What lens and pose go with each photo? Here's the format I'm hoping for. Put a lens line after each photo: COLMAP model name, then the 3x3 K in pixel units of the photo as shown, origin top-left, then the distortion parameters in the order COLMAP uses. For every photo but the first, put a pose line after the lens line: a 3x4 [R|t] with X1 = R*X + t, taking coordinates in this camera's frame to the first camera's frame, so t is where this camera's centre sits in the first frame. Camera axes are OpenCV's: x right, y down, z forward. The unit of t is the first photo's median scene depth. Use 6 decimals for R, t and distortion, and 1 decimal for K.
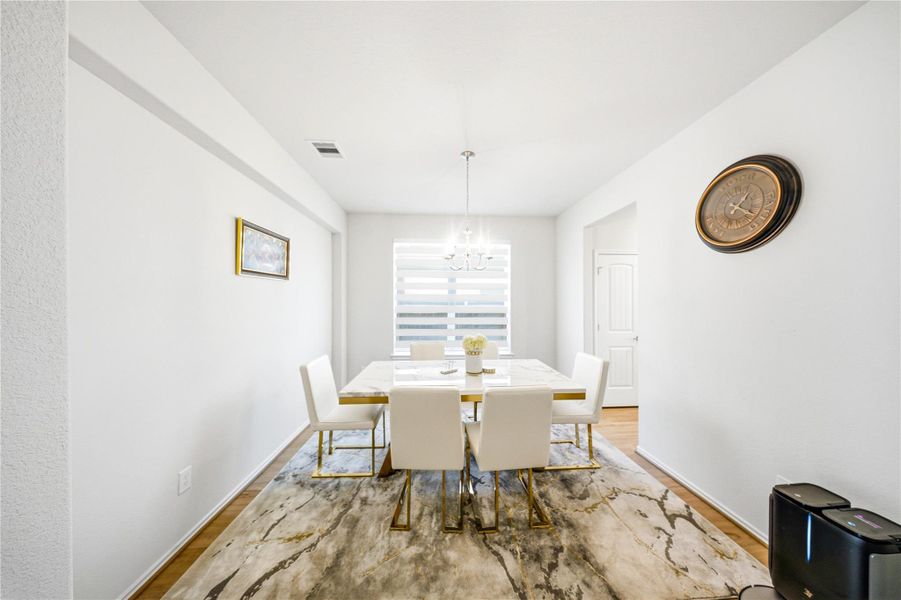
lens RADIAL K [[260.6, 0, 454.3], [0, 260.6, 294.1], [0, 0, 1]] dist [0.008538, -0.004423]
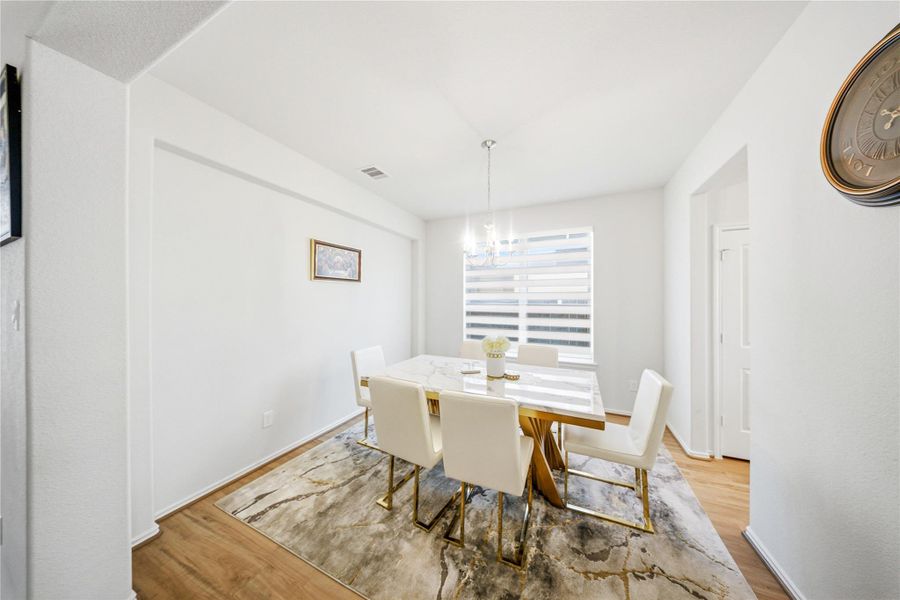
lens RADIAL K [[260.3, 0, 453.8], [0, 260.3, 294.1], [0, 0, 1]] dist [0.008538, -0.004423]
pose [[0.885175, -0.010550, -0.465138, 0.452008], [0.010907, 0.999939, -0.001924, 0.009135], [0.465130, -0.003370, 0.885236, 0.131077]]
